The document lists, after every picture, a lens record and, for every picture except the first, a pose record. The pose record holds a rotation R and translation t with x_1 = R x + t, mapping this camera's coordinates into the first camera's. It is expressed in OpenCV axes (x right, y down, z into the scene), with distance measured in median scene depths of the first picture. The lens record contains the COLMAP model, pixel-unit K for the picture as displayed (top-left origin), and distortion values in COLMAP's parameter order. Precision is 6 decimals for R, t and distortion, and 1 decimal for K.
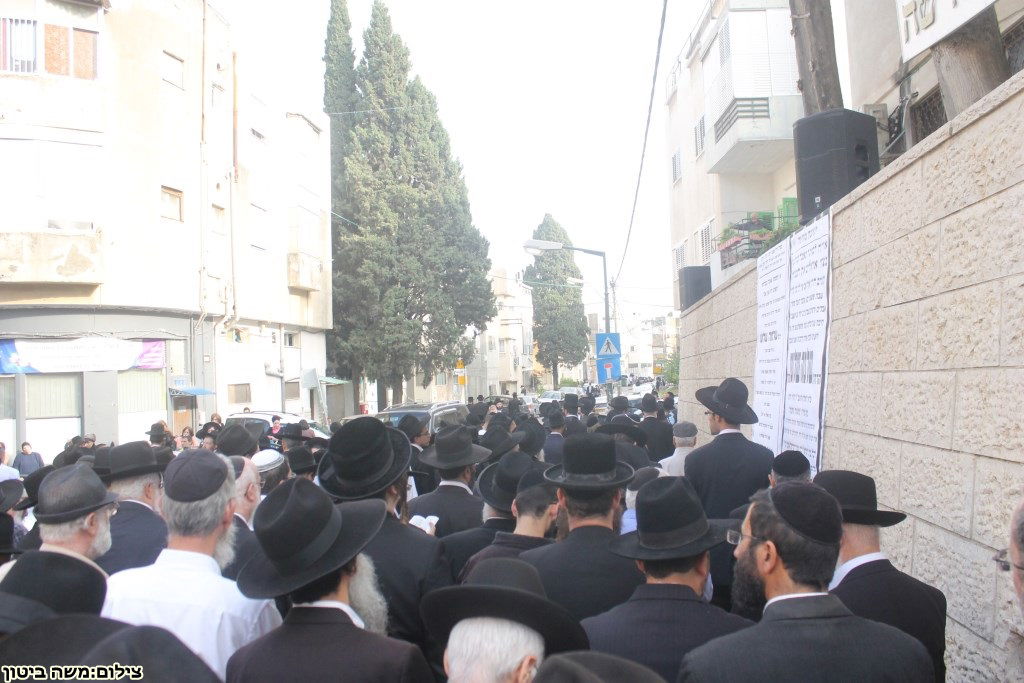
lens RADIAL K [[868.0, 0, 524.0], [0, 868.0, 337.6], [0, 0, 1]] dist [-0.170812, 0.157309]
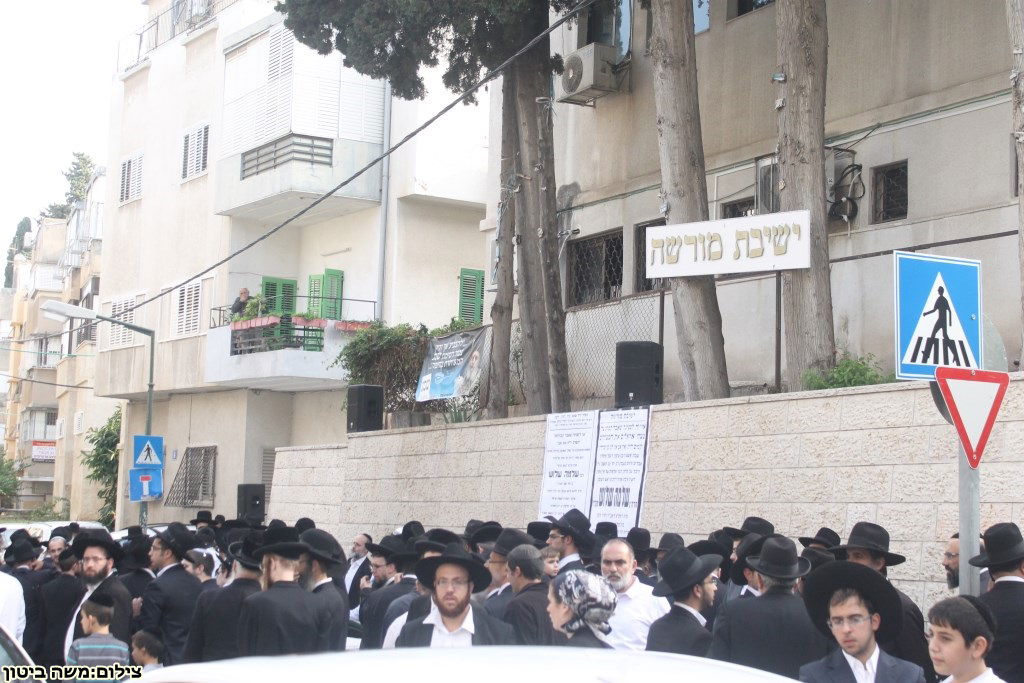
lens RADIAL K [[1593.6, 0, 512.0], [0, 1593.6, 341.5], [0, 0, 1]] dist [0.001697, 0.005018]
pose [[0.852253, 0.112108, 0.510977, -0.362459], [-0.081432, 0.993291, -0.082108, 0.001399], [-0.516754, 0.028367, 0.855664, -0.382400]]
